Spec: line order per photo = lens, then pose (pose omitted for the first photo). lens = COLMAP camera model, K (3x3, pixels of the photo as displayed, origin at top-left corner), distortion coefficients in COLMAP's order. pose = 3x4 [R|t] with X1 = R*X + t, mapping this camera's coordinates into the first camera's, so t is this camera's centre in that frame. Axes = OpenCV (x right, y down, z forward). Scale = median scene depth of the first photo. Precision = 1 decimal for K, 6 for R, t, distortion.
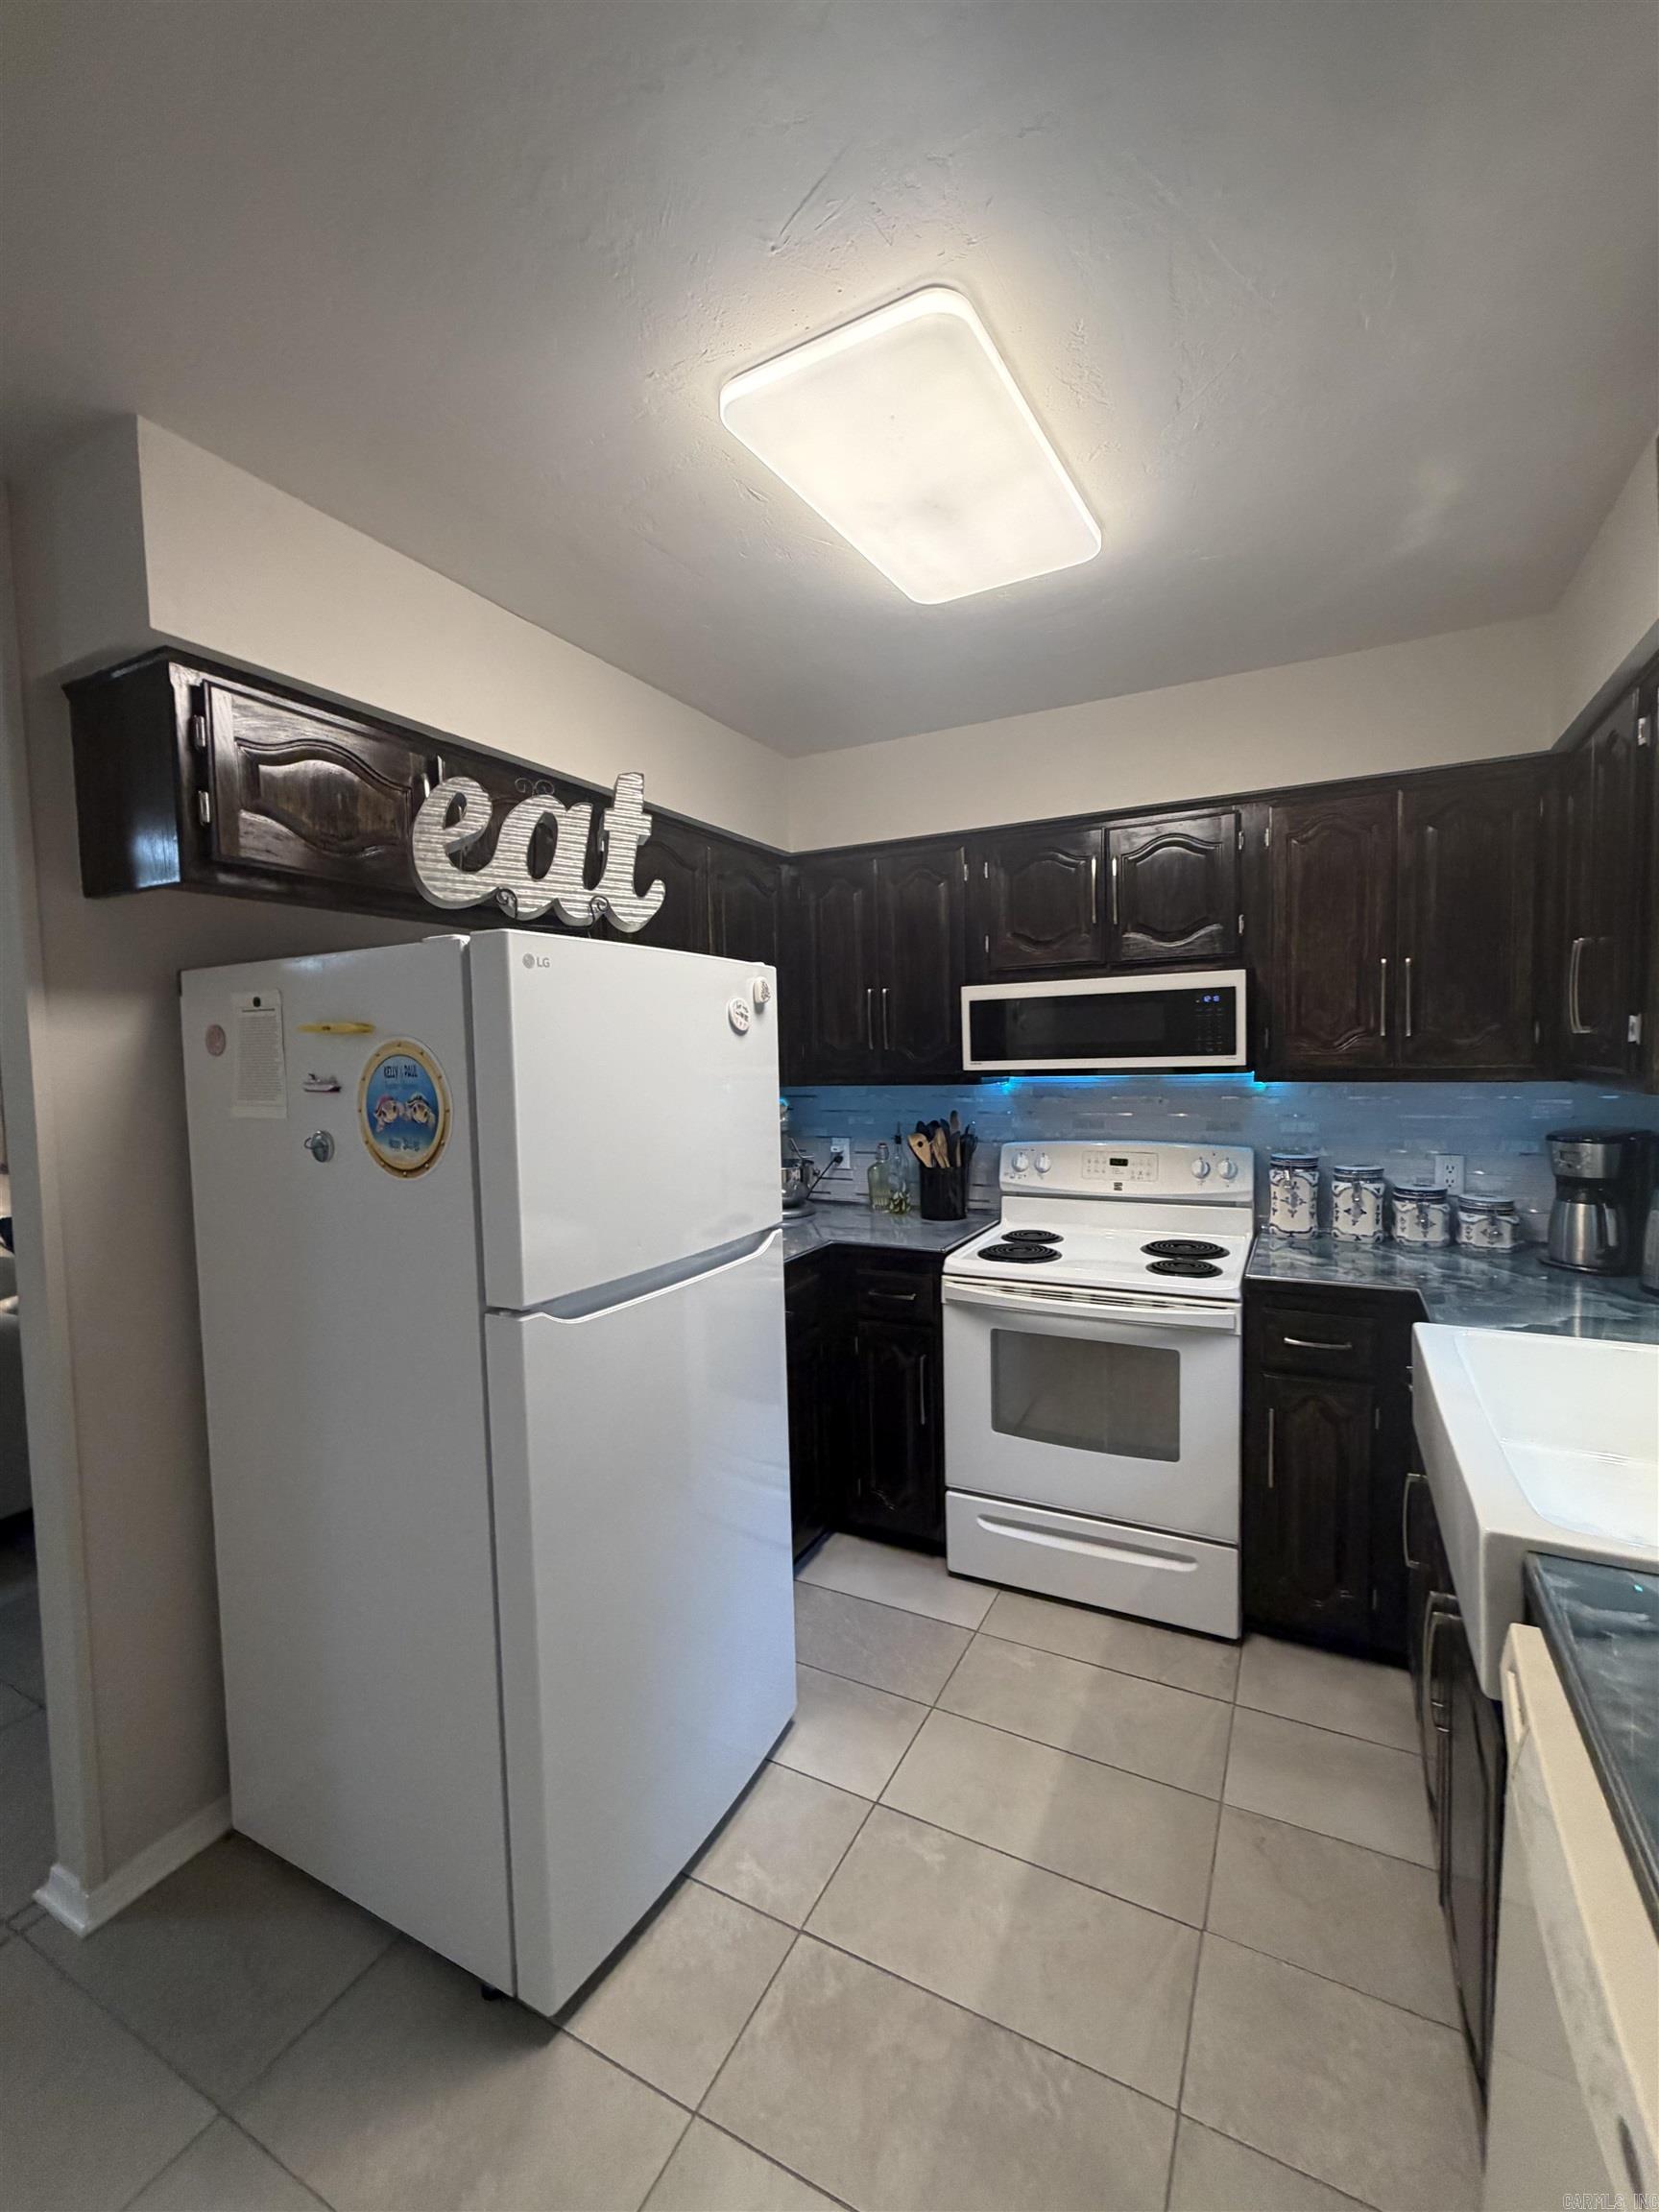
lens RADIAL K [[941.4, 0, 827.2], [0, 941.4, 1106.8], [0, 0, 1]] dist [-0.000430, 0.000128]
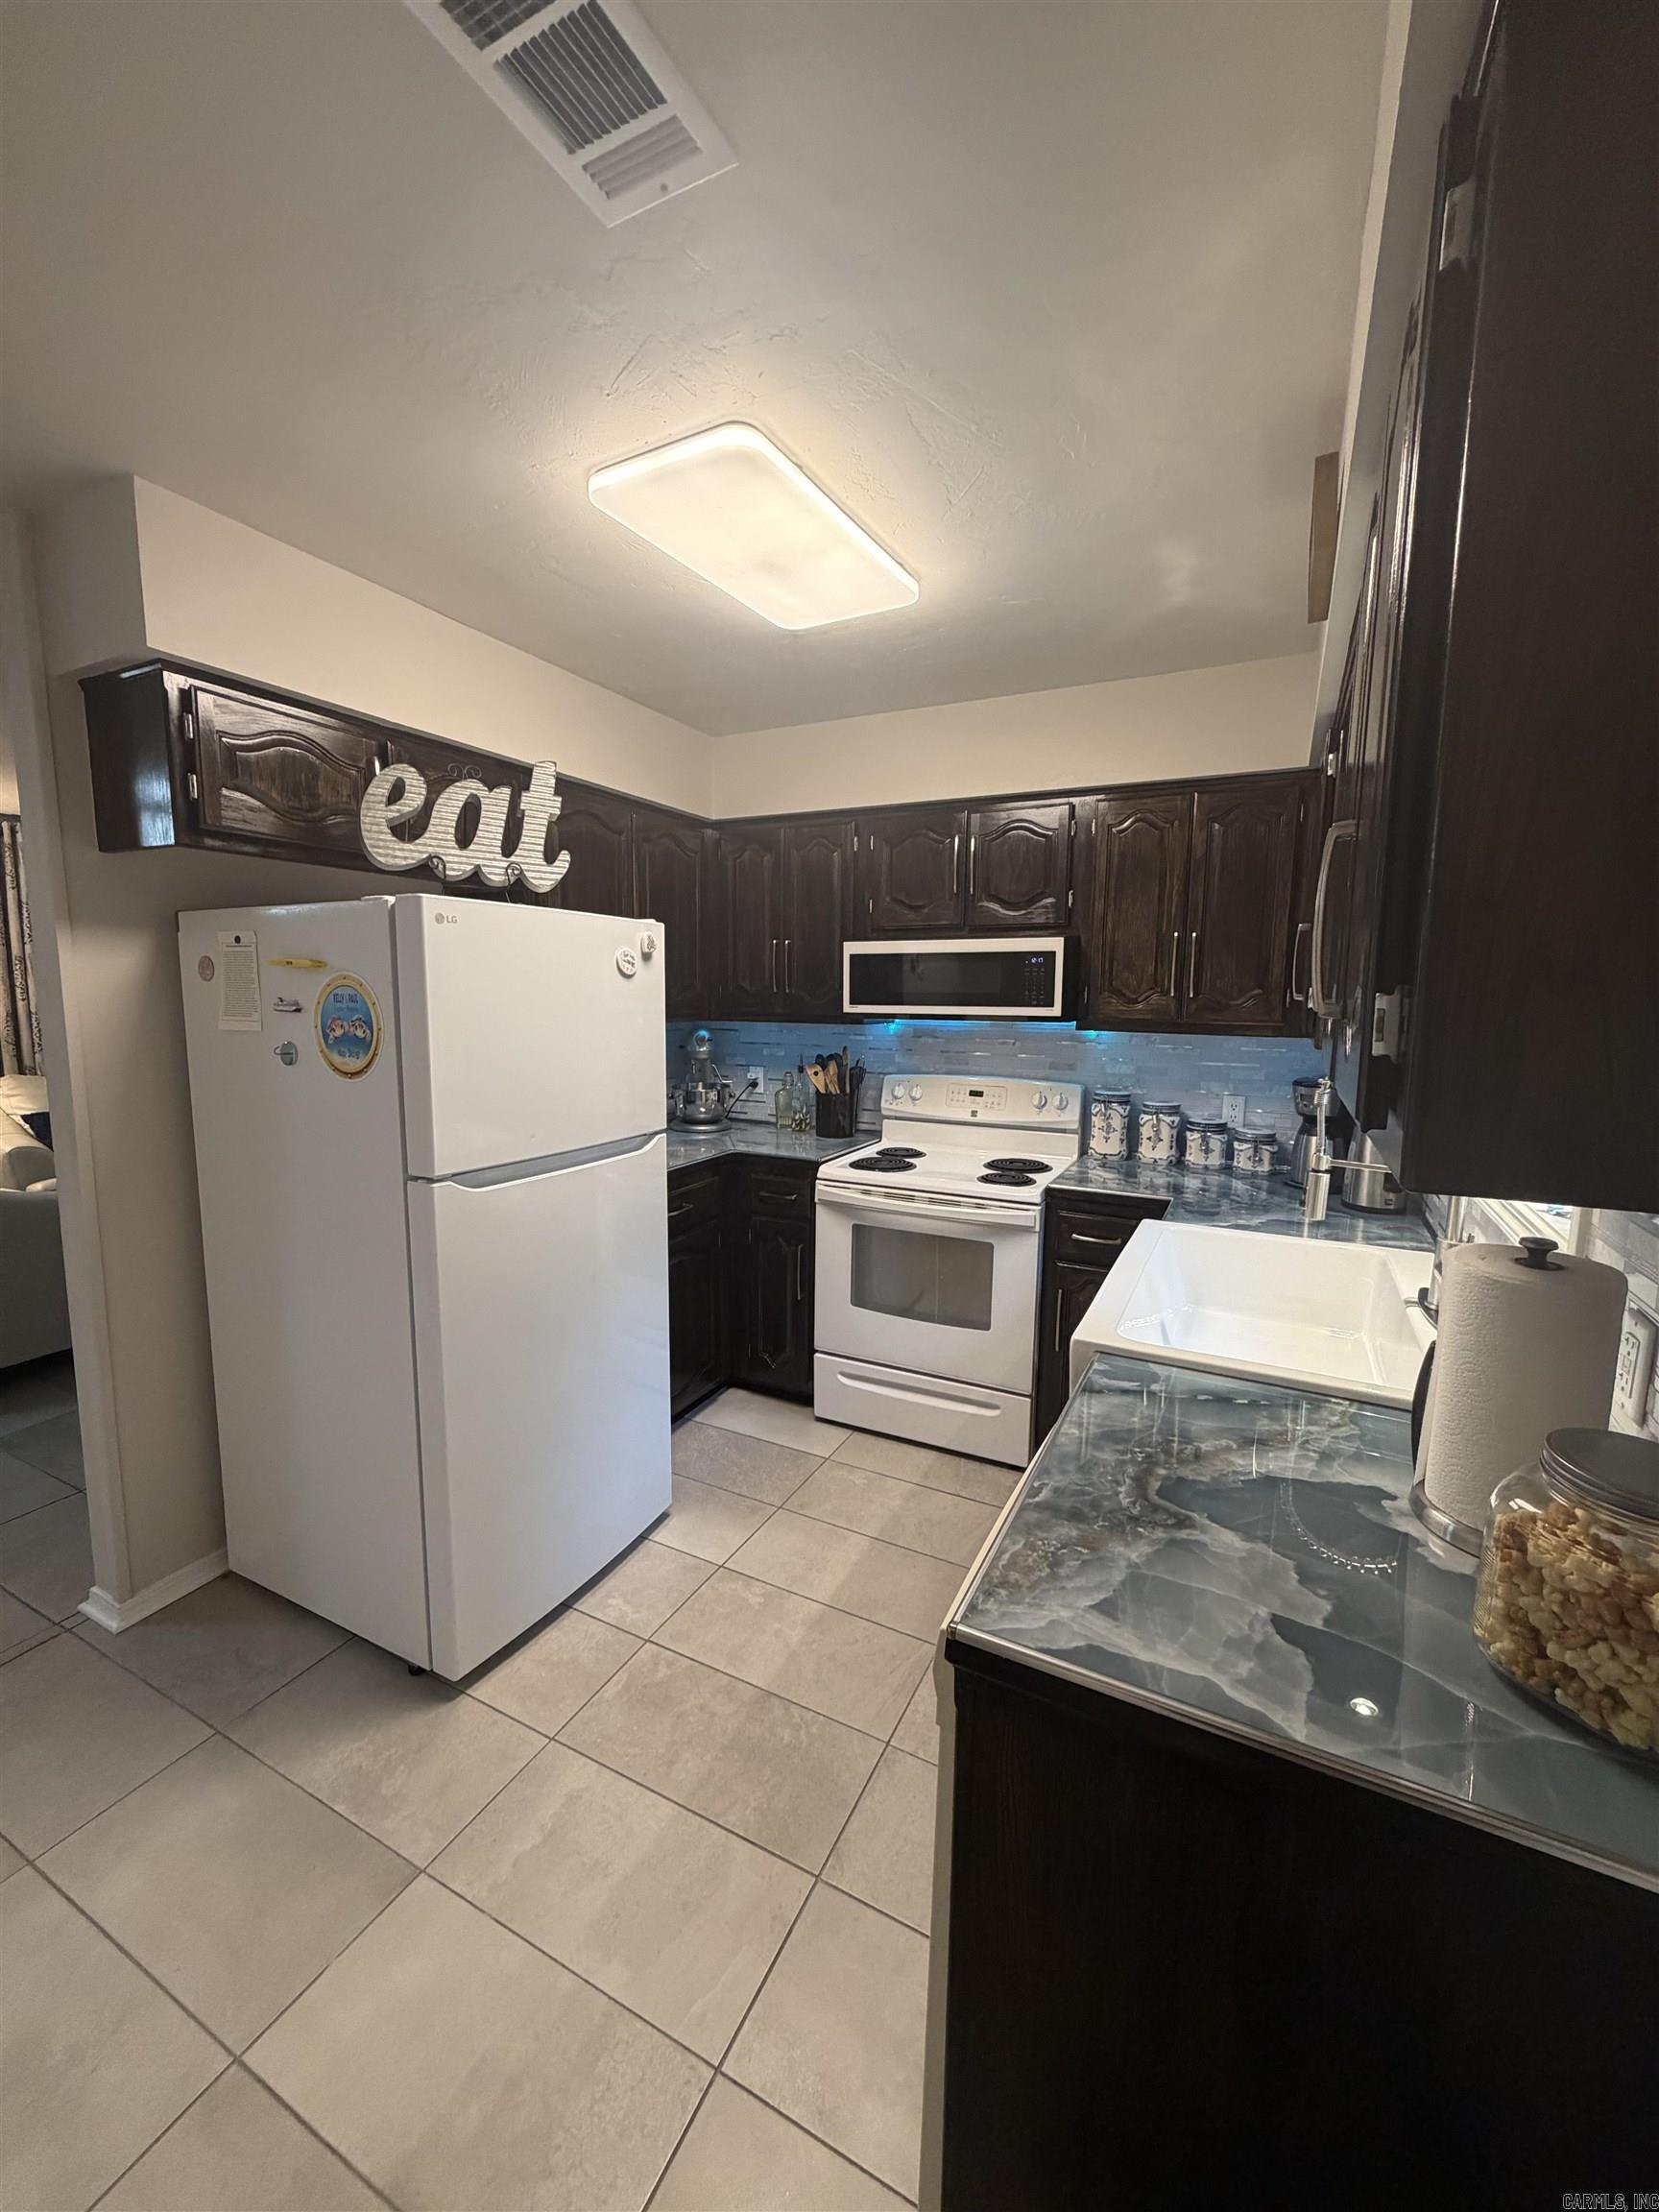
lens RADIAL K [[890.1, 0, 826.4], [0, 890.1, 1104.4], [0, 0, 1]] dist [-0.000311, -0.000015]
pose [[0.999319, 0.033251, 0.016025, 0.155049], [-0.034284, 0.997014, 0.069190, 0.001126], [-0.013677, -0.069692, 0.997475, -0.199727]]
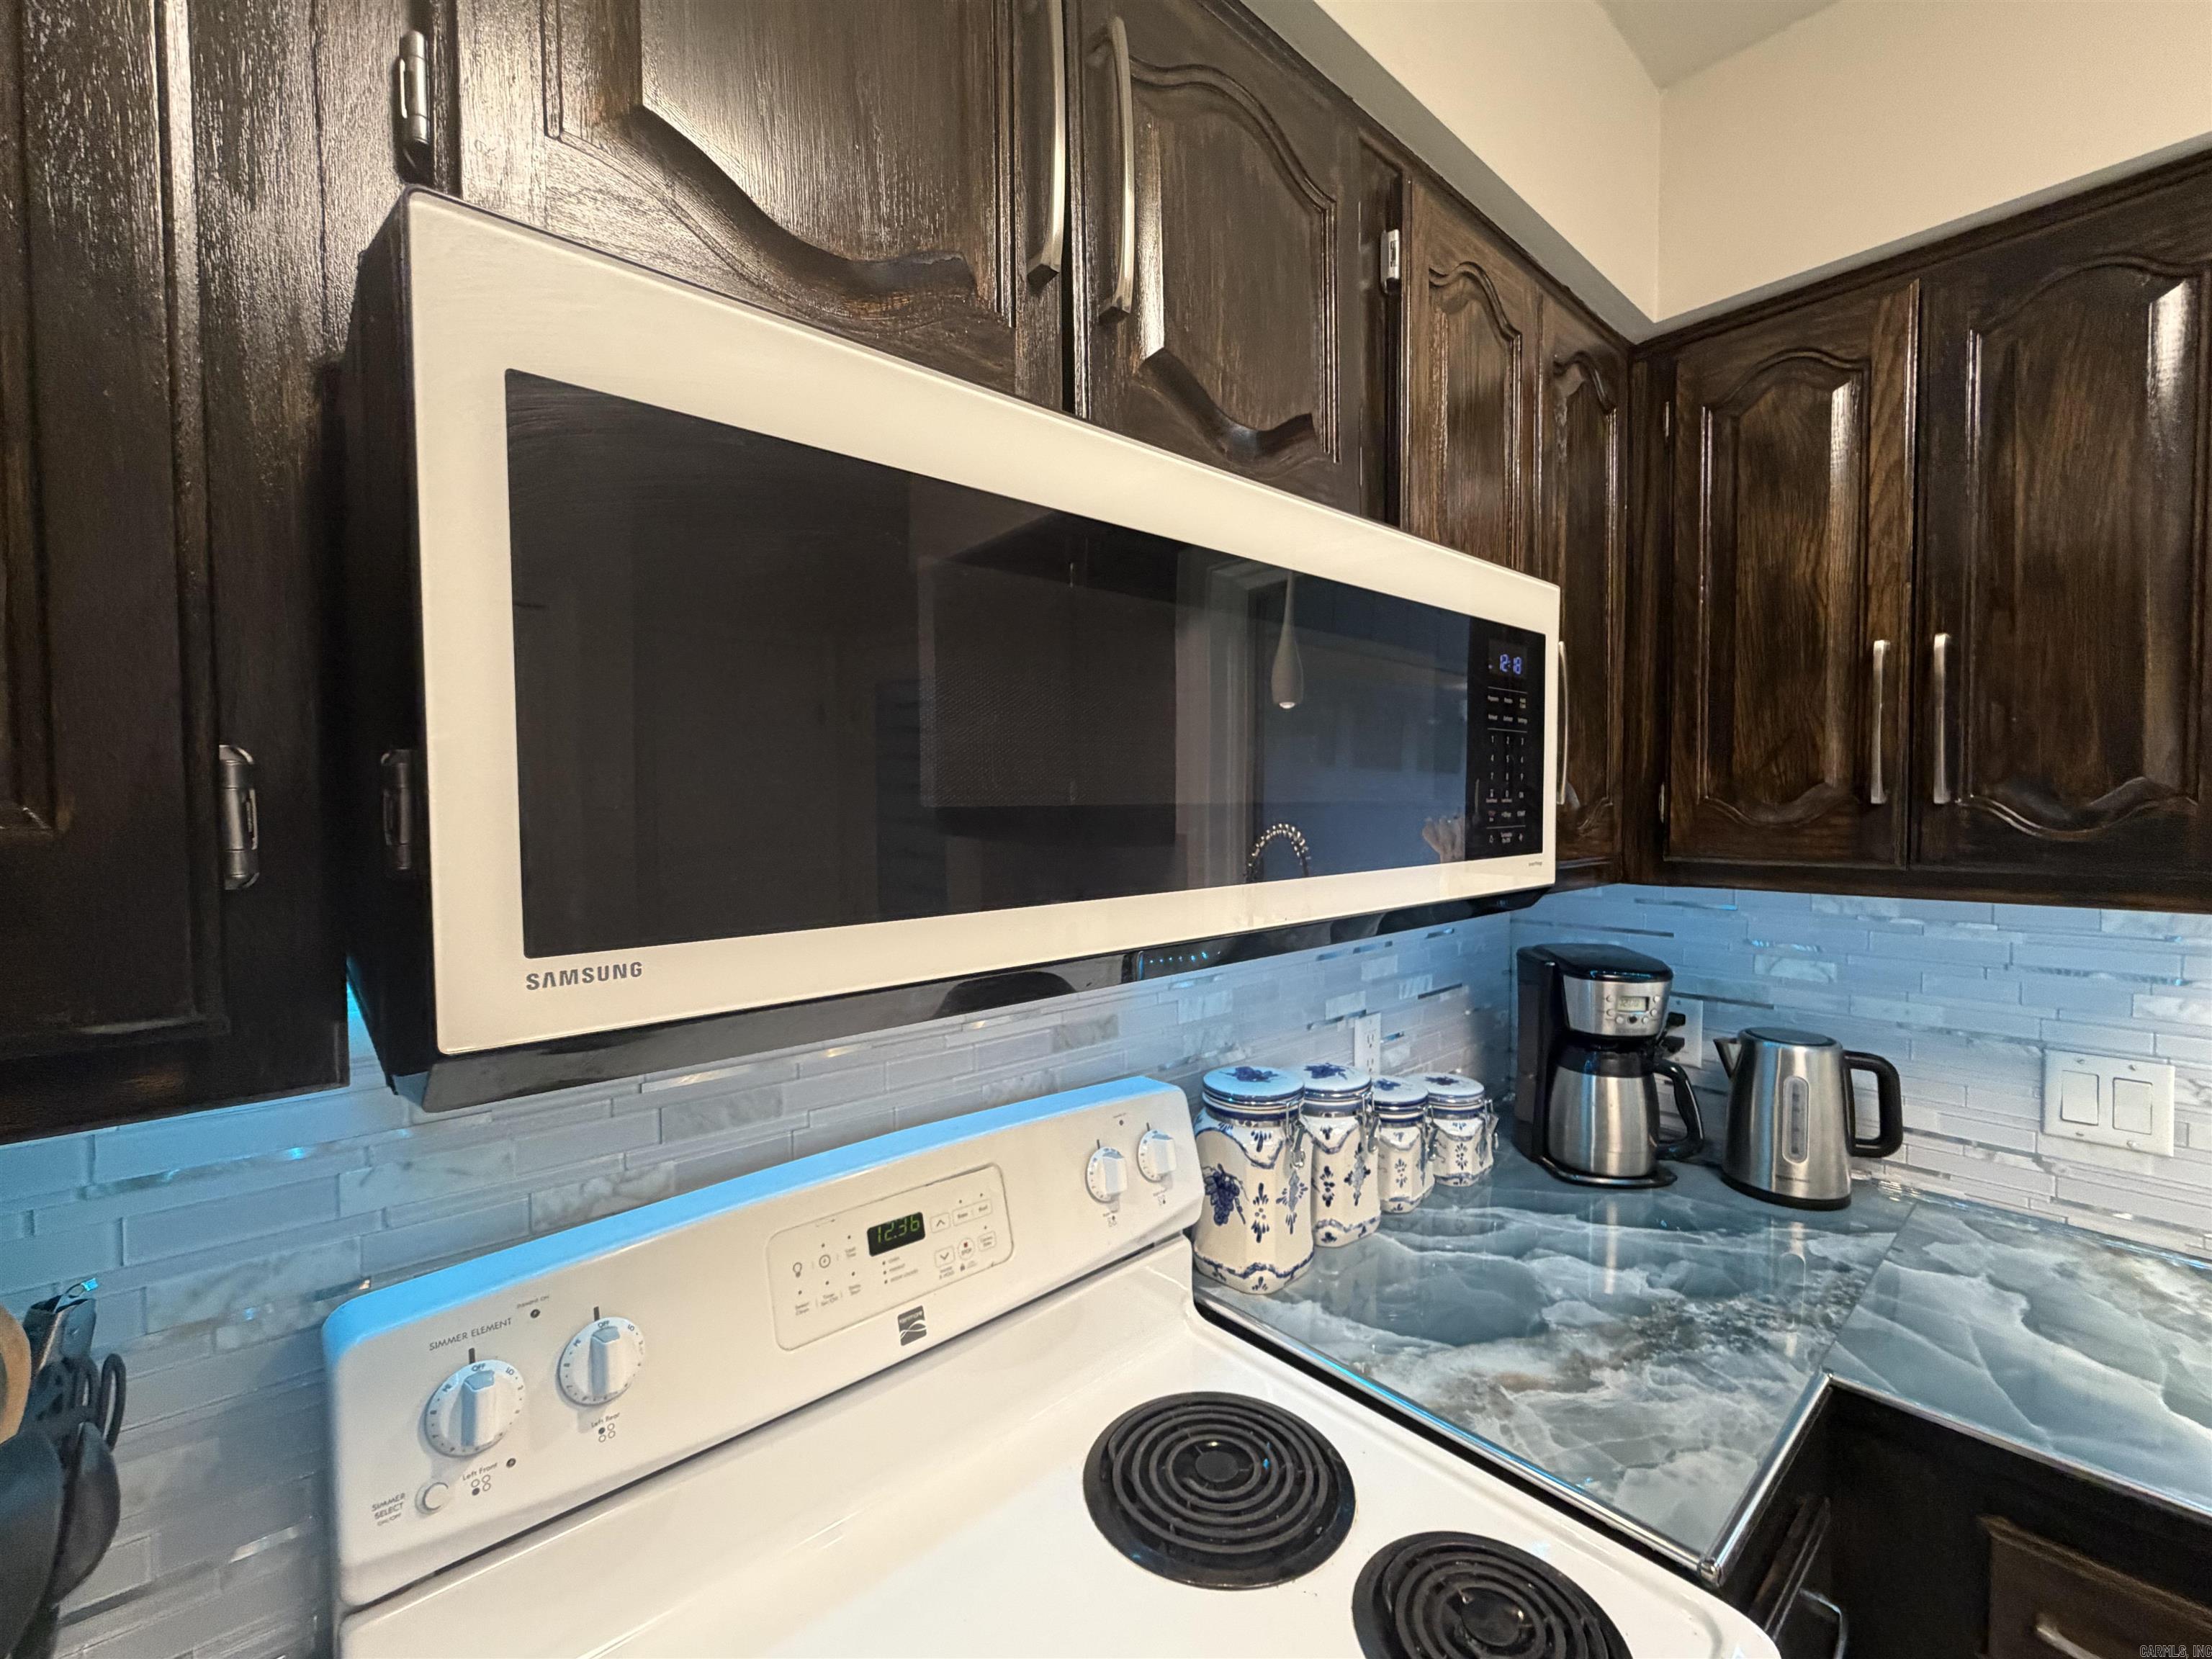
lens RADIAL K [[890.1, 0, 1097.6], [0, 890.1, 837.1], [0, 0, 1]] dist [-0.000311, -0.000015]
pose [[0.373678, -0.005102, 0.927545, 0.132085], [0.052687, 0.998487, -0.015733, -0.079913], [-0.926061, 0.054748, 0.373381, 1.285561]]
